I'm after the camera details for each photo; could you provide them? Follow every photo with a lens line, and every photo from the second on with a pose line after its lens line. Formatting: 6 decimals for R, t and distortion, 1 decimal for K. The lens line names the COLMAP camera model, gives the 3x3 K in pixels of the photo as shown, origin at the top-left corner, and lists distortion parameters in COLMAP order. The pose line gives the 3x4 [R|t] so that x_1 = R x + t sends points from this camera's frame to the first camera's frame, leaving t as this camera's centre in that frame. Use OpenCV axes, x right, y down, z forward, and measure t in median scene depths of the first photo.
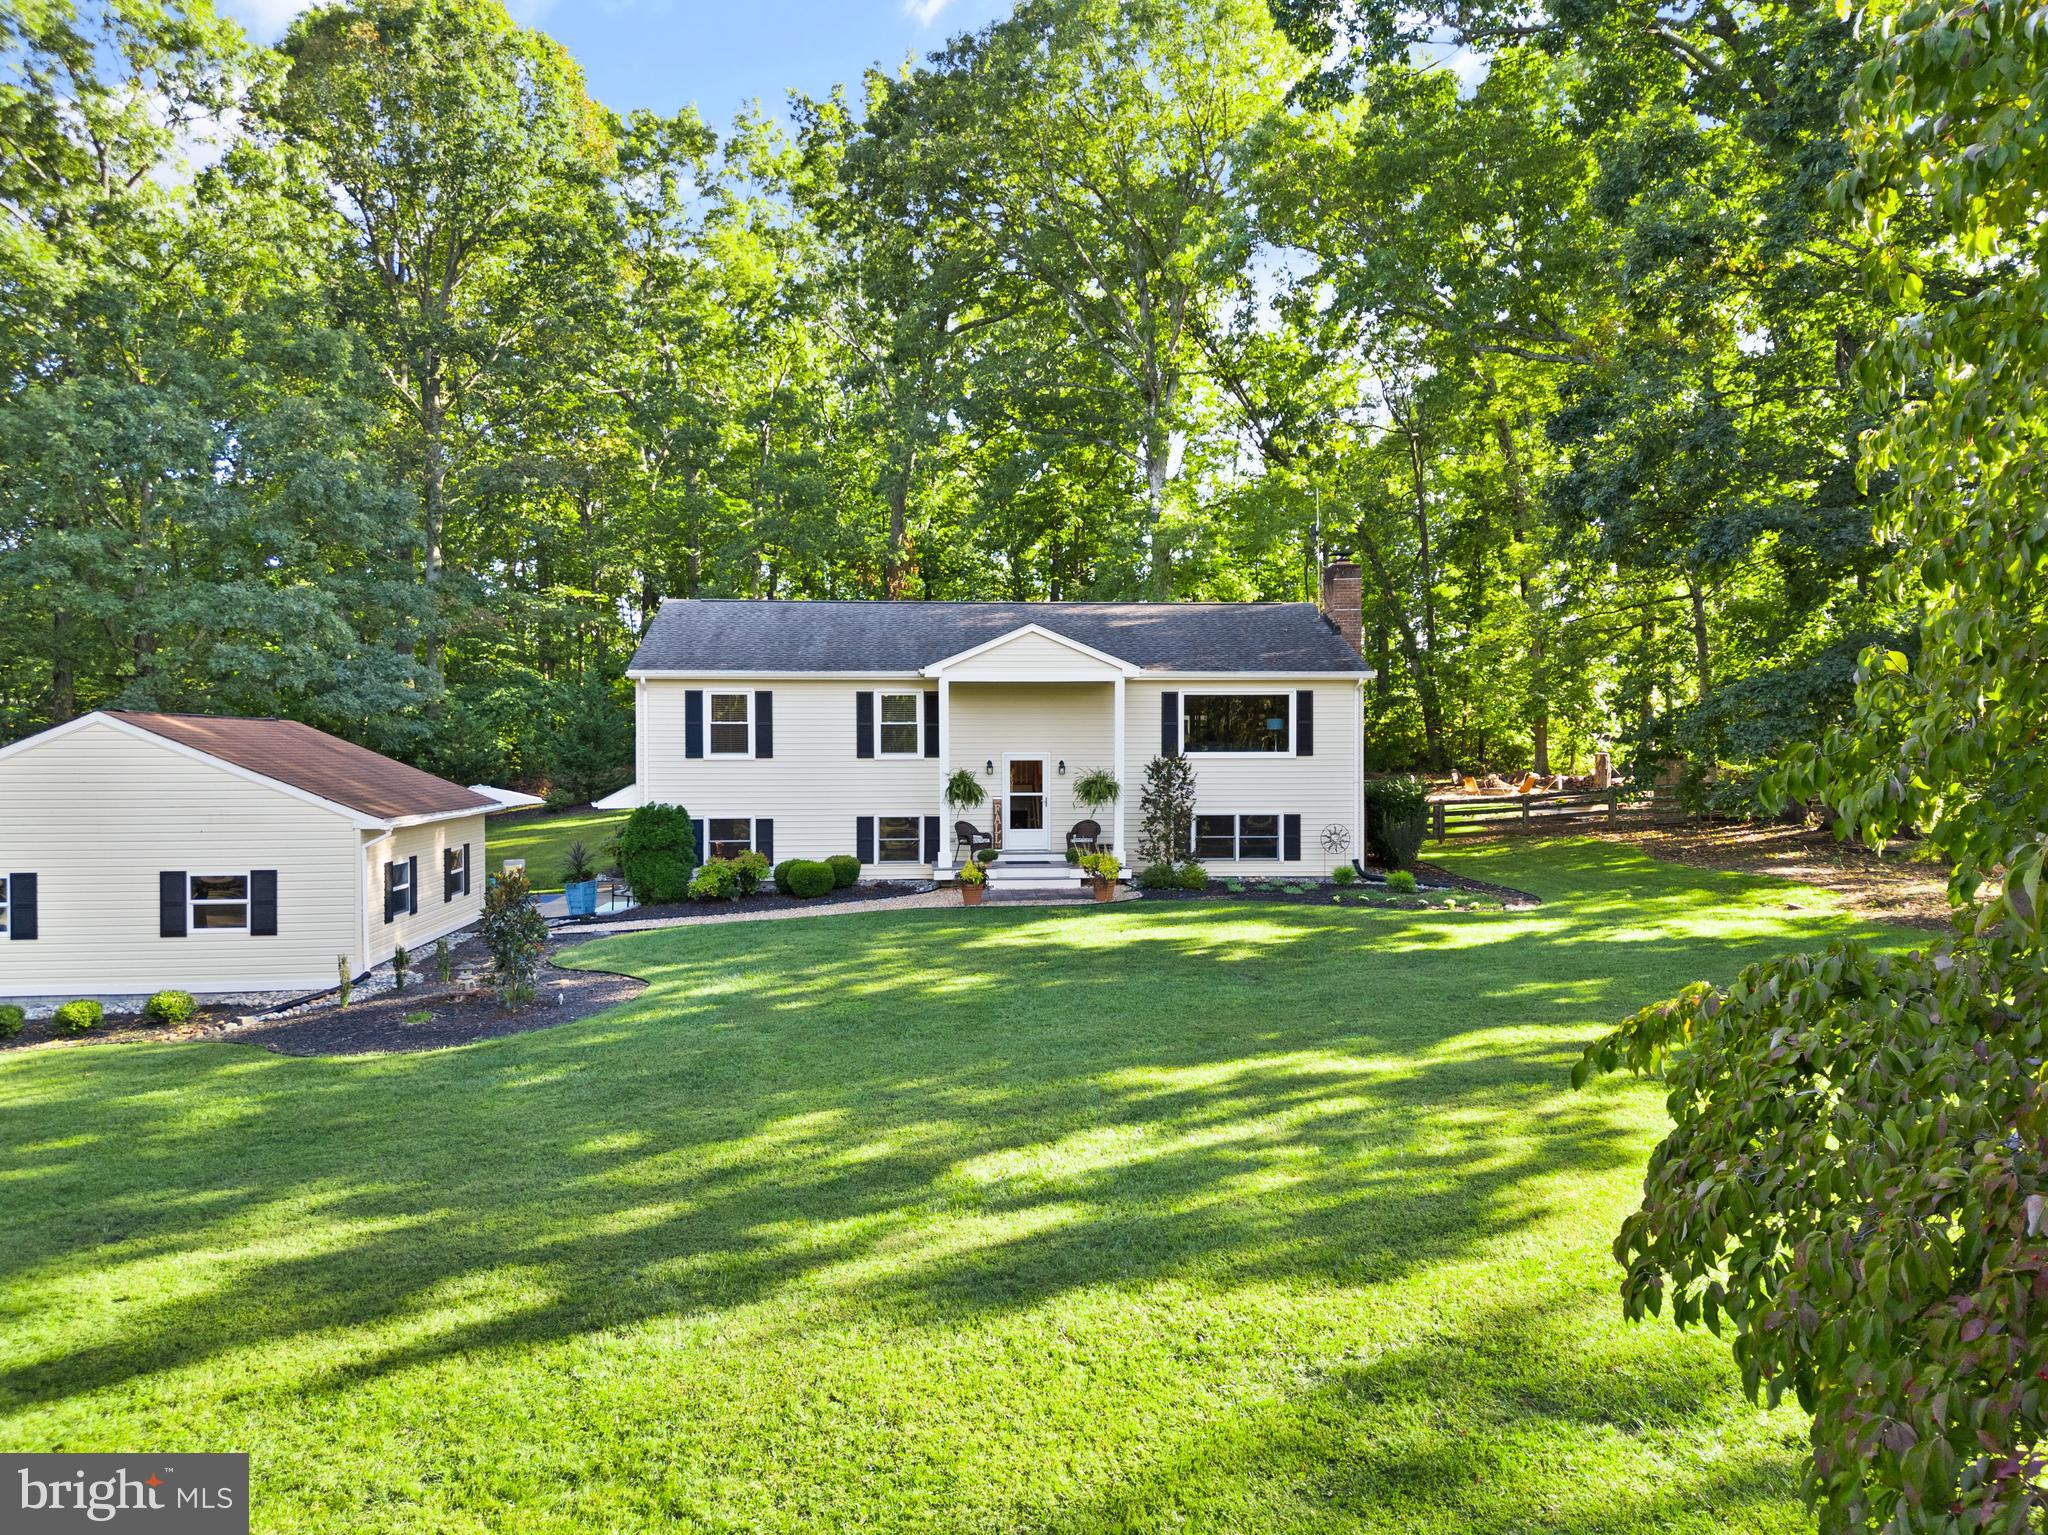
lens RADIAL K [[1409.3, 0, 1024.0], [0, 1409.3, 767.5], [0, 0, 1]] dist [0.072218, -0.074206]
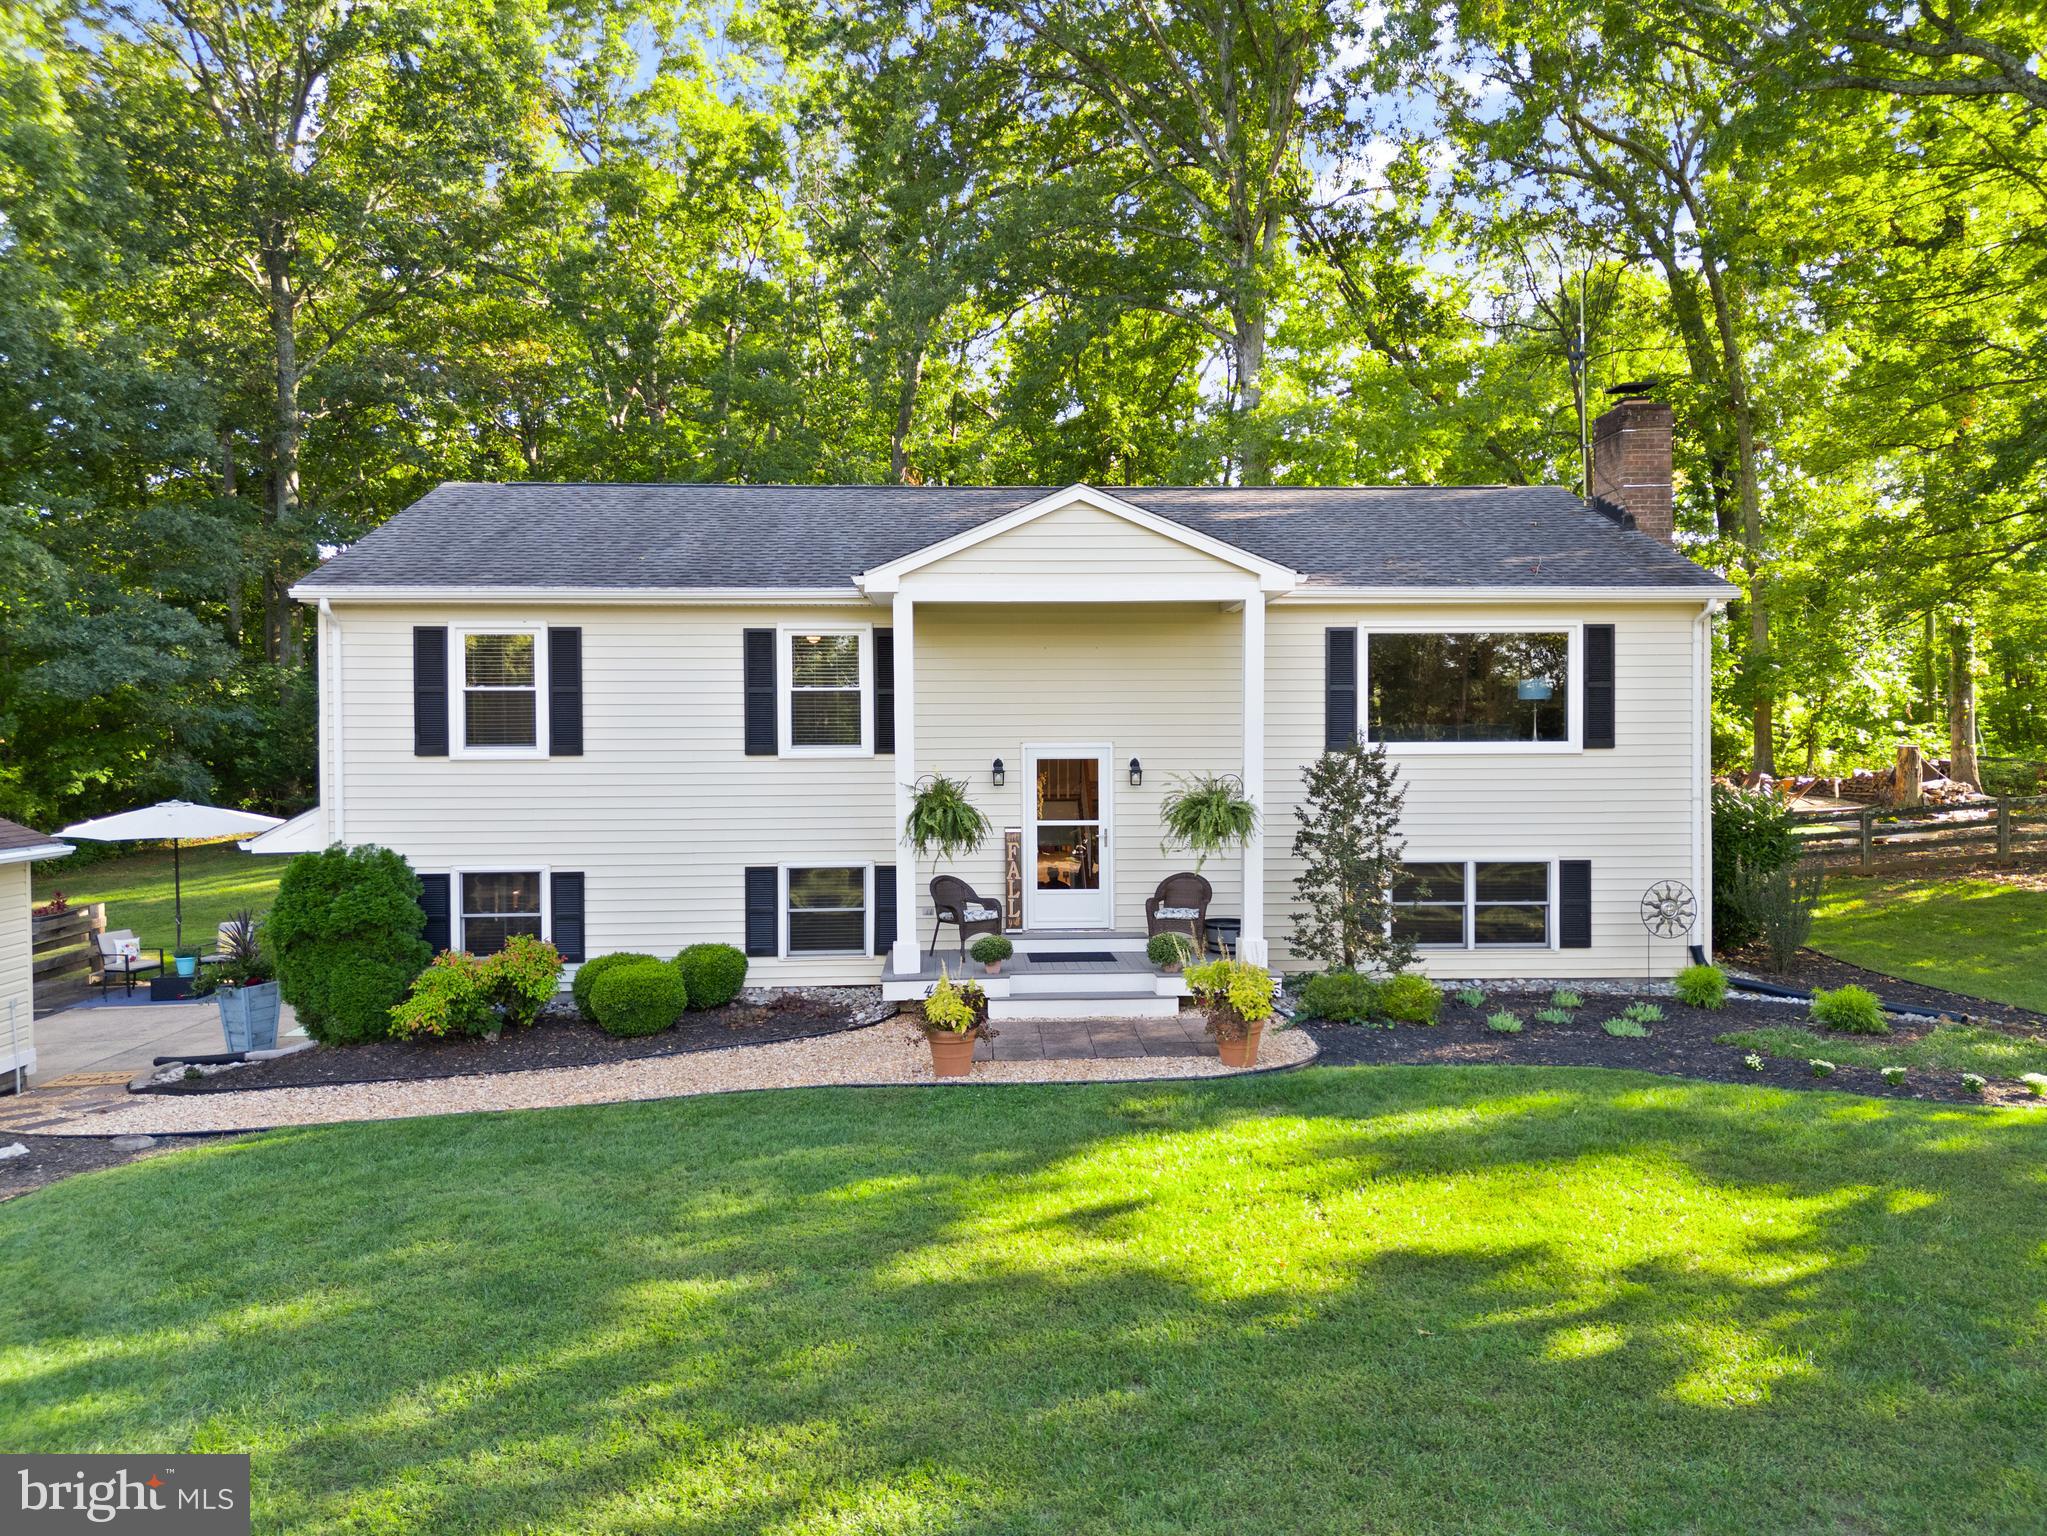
lens RADIAL K [[1408.6, 0, 1023.5], [0, 1408.6, 768.0], [0, 0, 1]] dist [0.072218, -0.074206]
pose [[0.999611, -0.002337, -0.027797, -0.000339], [0.002403, 0.999994, 0.002355, -0.002924], [0.027791, -0.002421, 0.999611, 0.479368]]
